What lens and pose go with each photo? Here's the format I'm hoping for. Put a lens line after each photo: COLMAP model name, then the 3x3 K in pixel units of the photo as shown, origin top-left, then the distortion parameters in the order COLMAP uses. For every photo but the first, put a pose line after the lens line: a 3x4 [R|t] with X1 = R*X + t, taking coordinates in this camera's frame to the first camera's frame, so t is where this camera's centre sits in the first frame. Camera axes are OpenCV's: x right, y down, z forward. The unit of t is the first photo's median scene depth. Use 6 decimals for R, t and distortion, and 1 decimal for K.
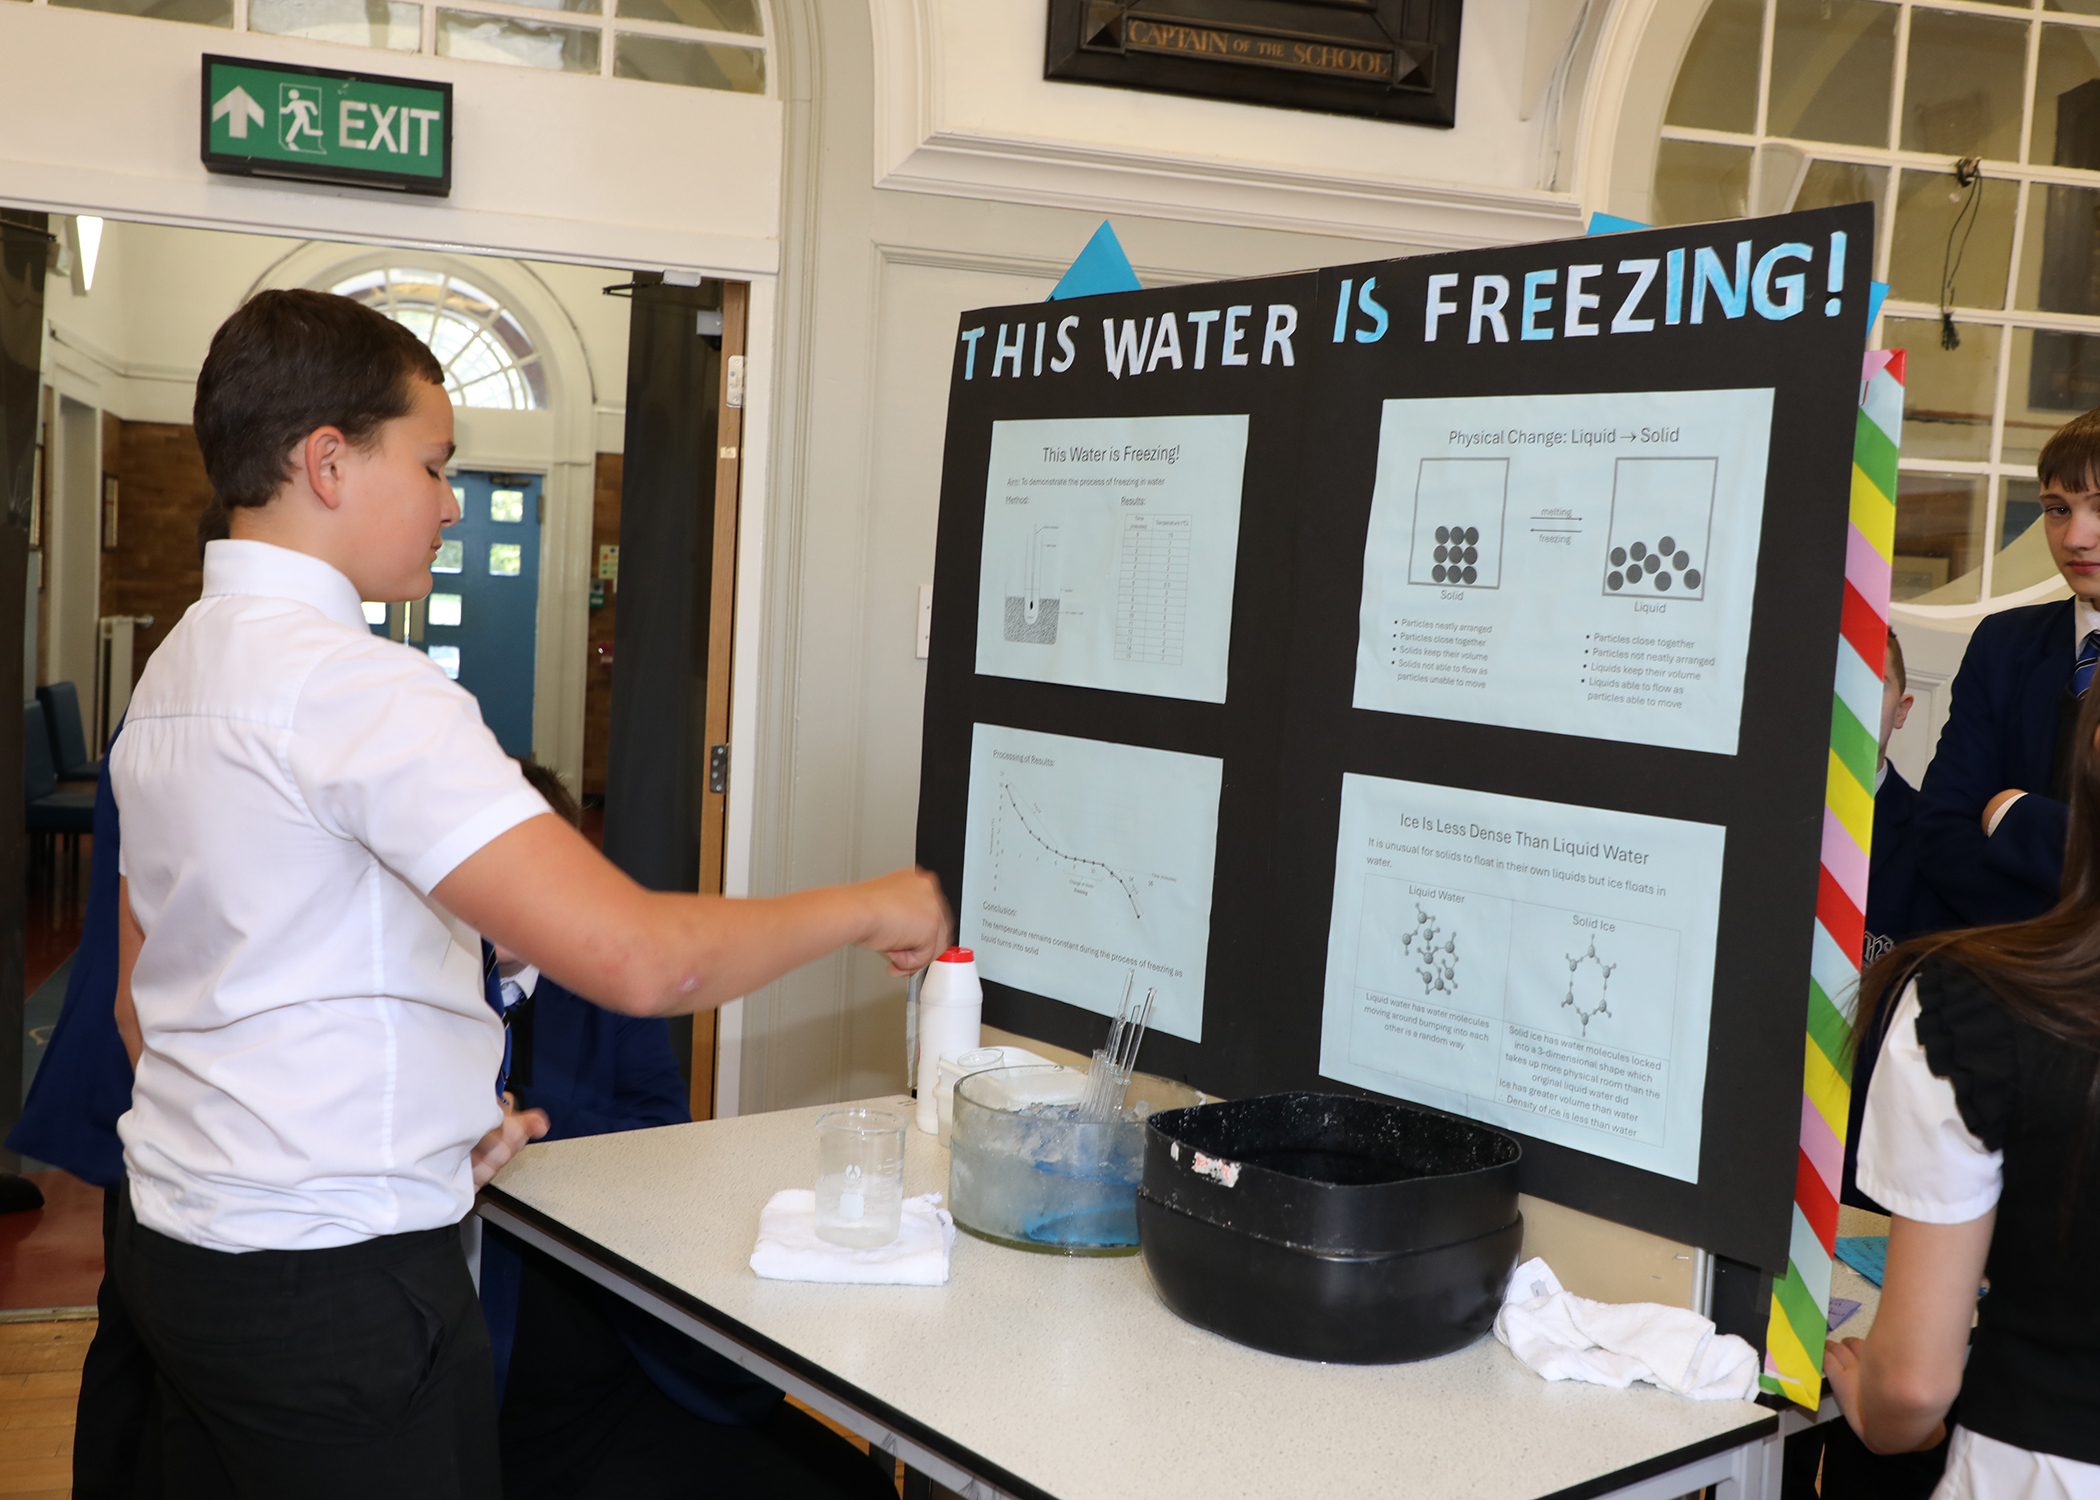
lens RADIAL K [[2140.0, 0, 1035.2], [0, 2140.0, 733.9], [0, 0, 1]] dist [0.045379, 0.000000]
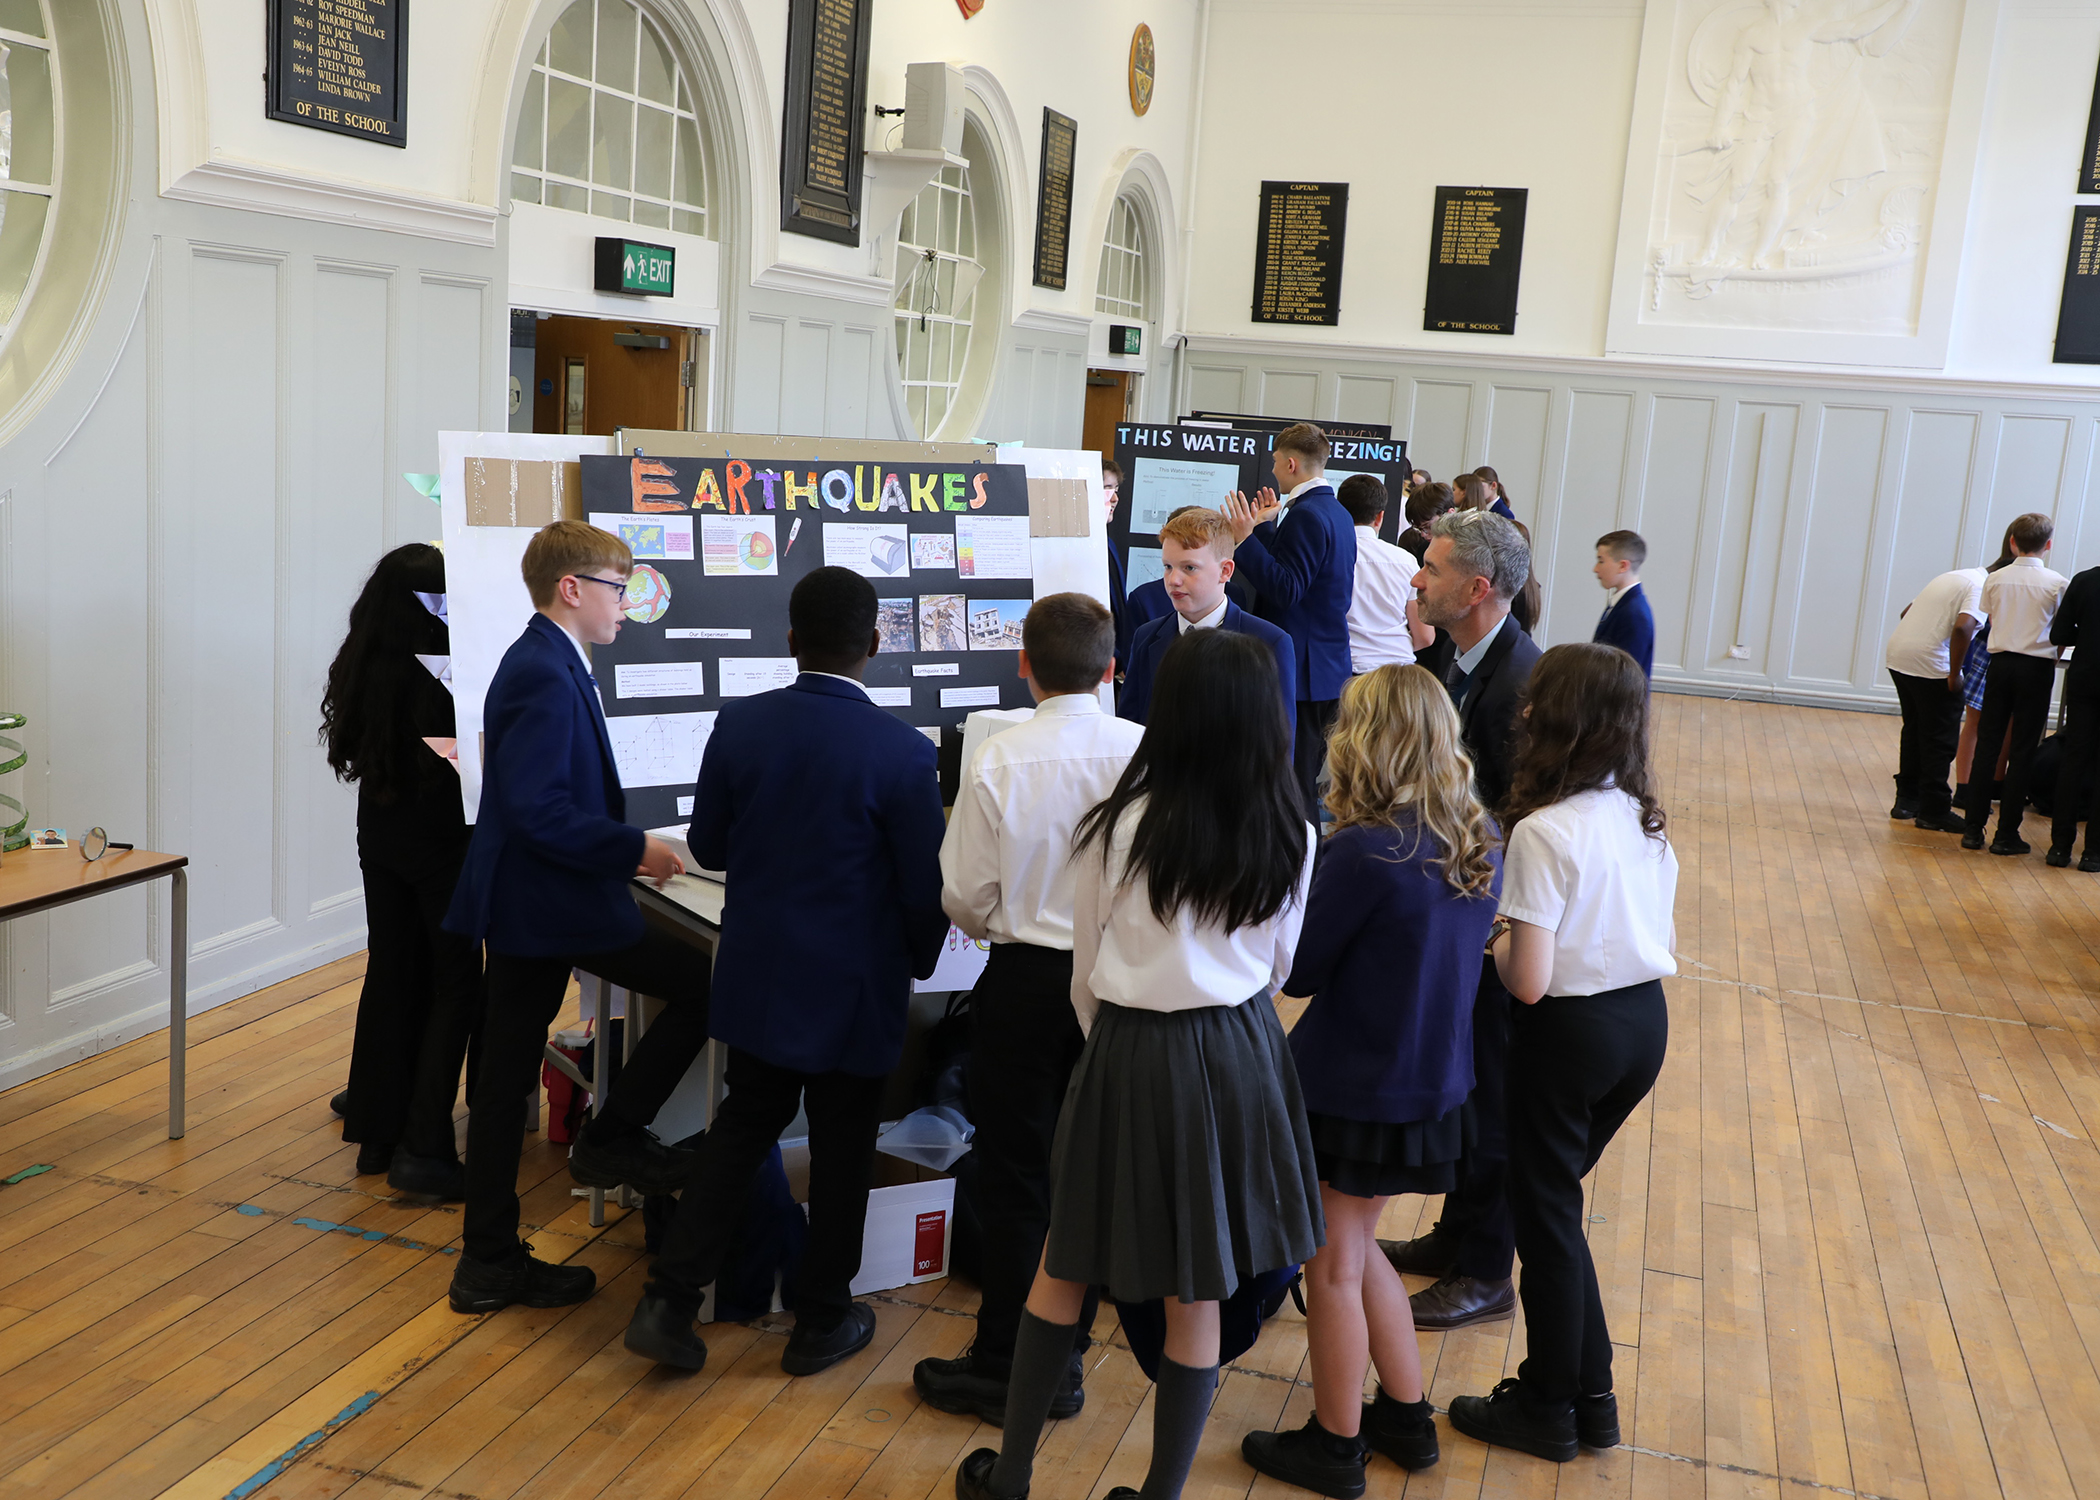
lens RADIAL K [[2140.0, 0, 1038.9], [0, 2140.0, 737.9], [0, 0, 1]] dist [0.045379, 0.000000]
pose [[0.540715, -0.155252, 0.826755, -3.624091], [0.015484, 0.984492, 0.174745, -0.370088], [-0.841063, -0.081685, 0.534733, -0.877030]]
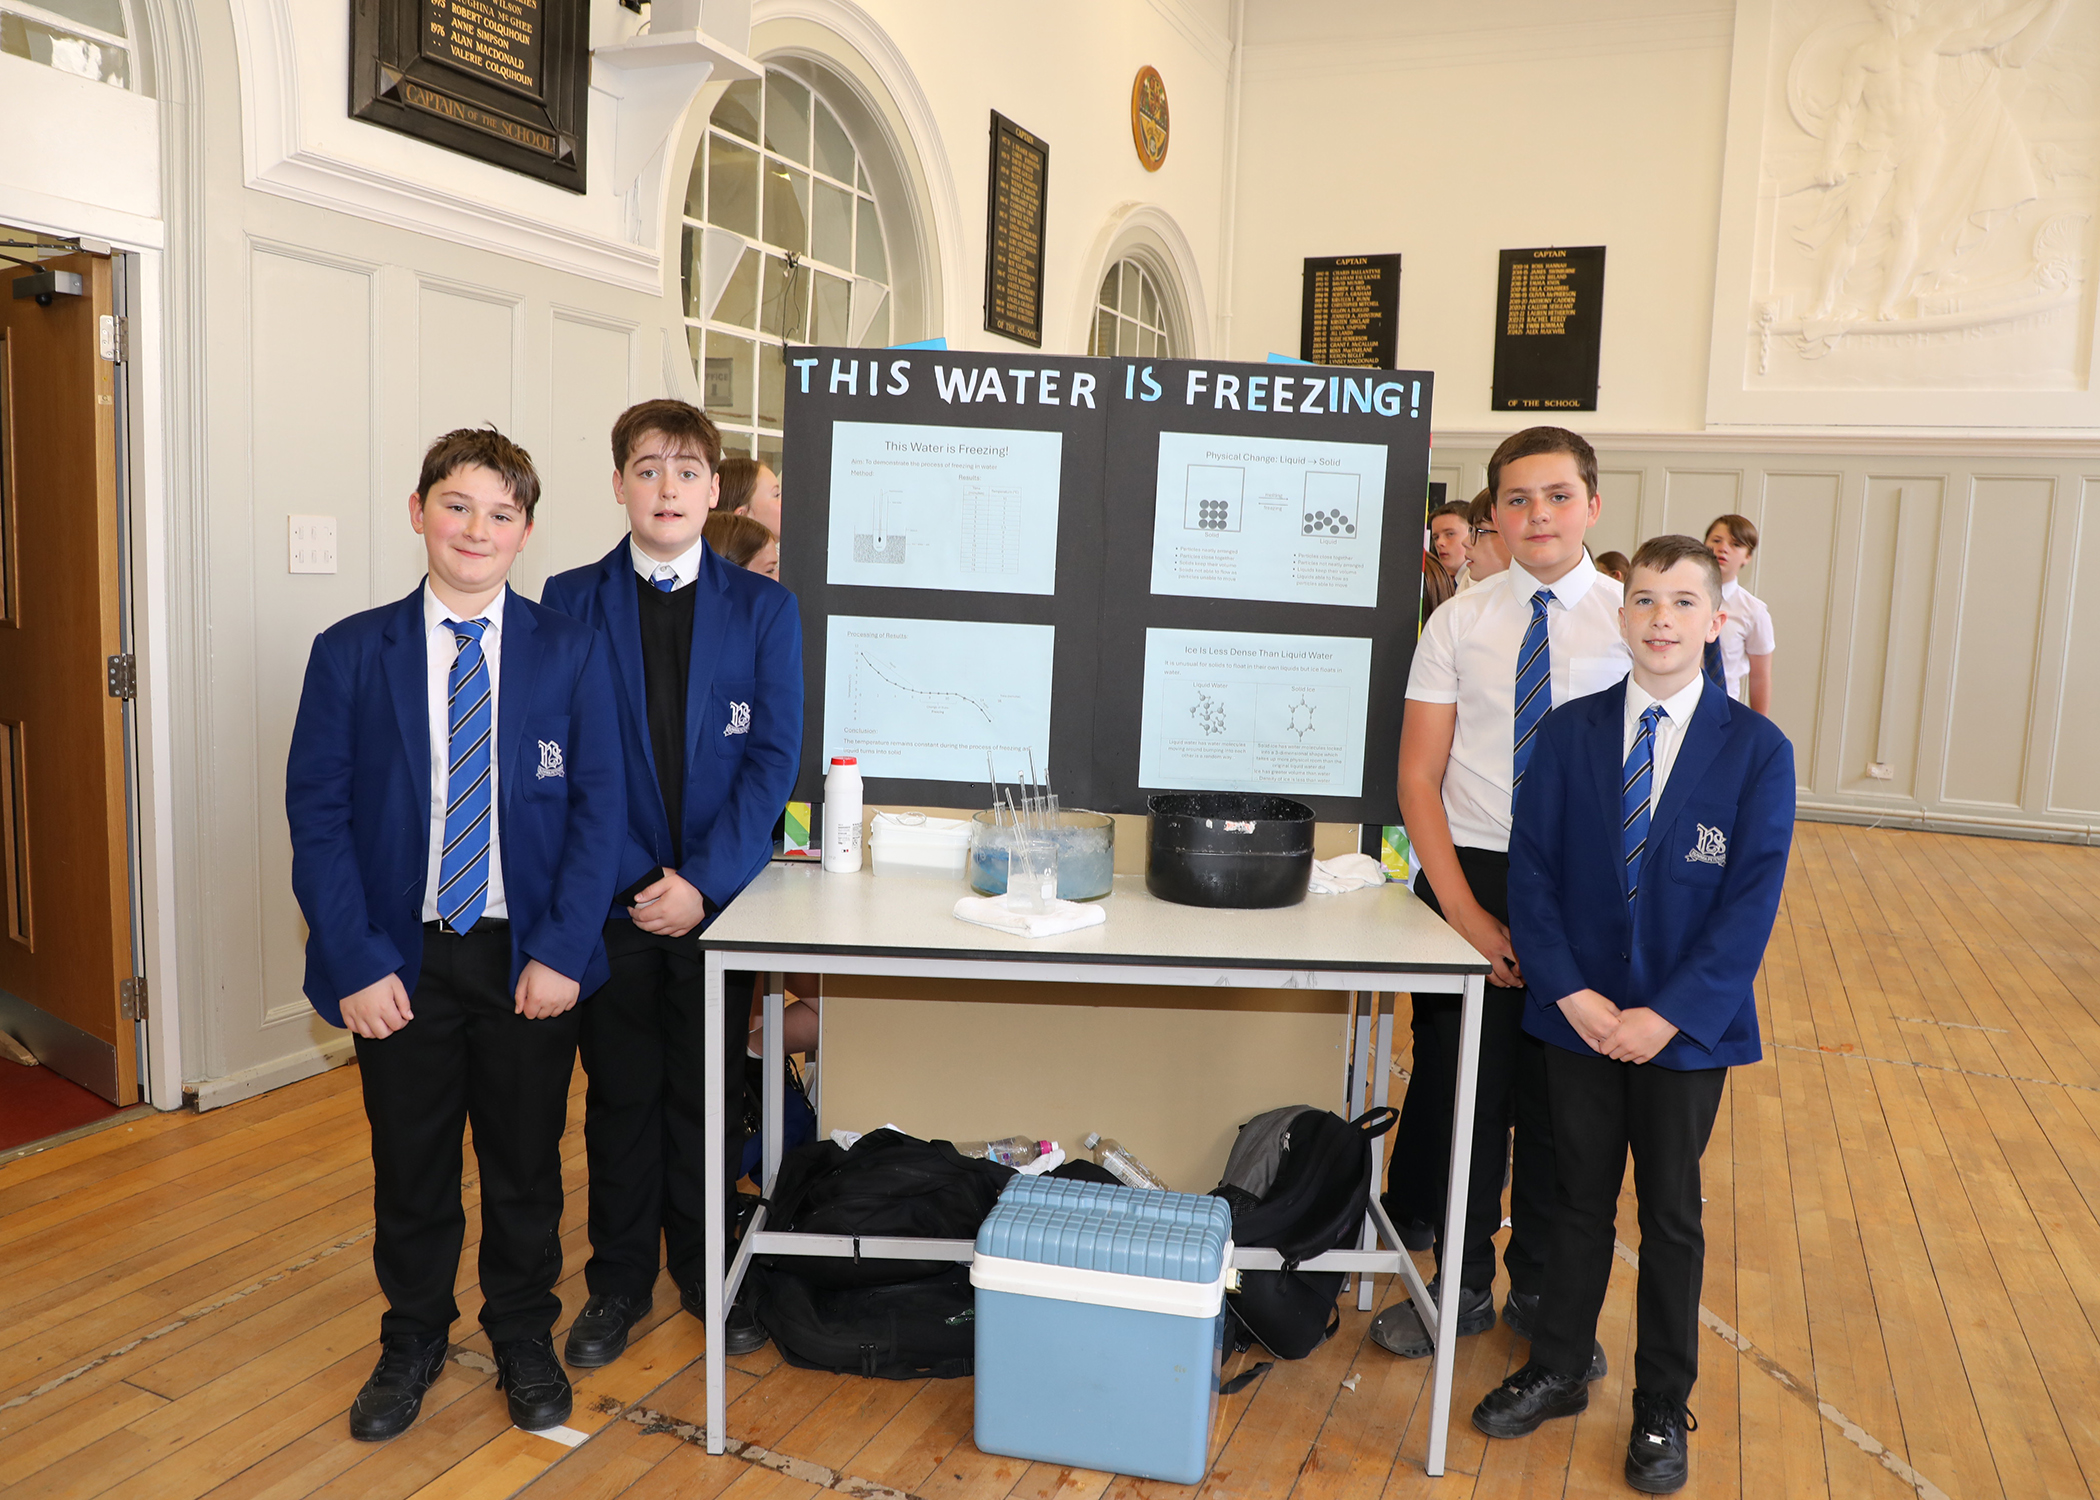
lens RADIAL K [[1532.0, 0, 1054.9], [0, 1532.0, 731.6], [0, 0, 1]] dist [-0.069976, 0.032467]
pose [[0.629526, -0.117801, 0.767997, -0.971678], [0.045405, 0.992328, 0.114992, -0.051268], [-0.775651, -0.037520, 0.630045, 0.202980]]
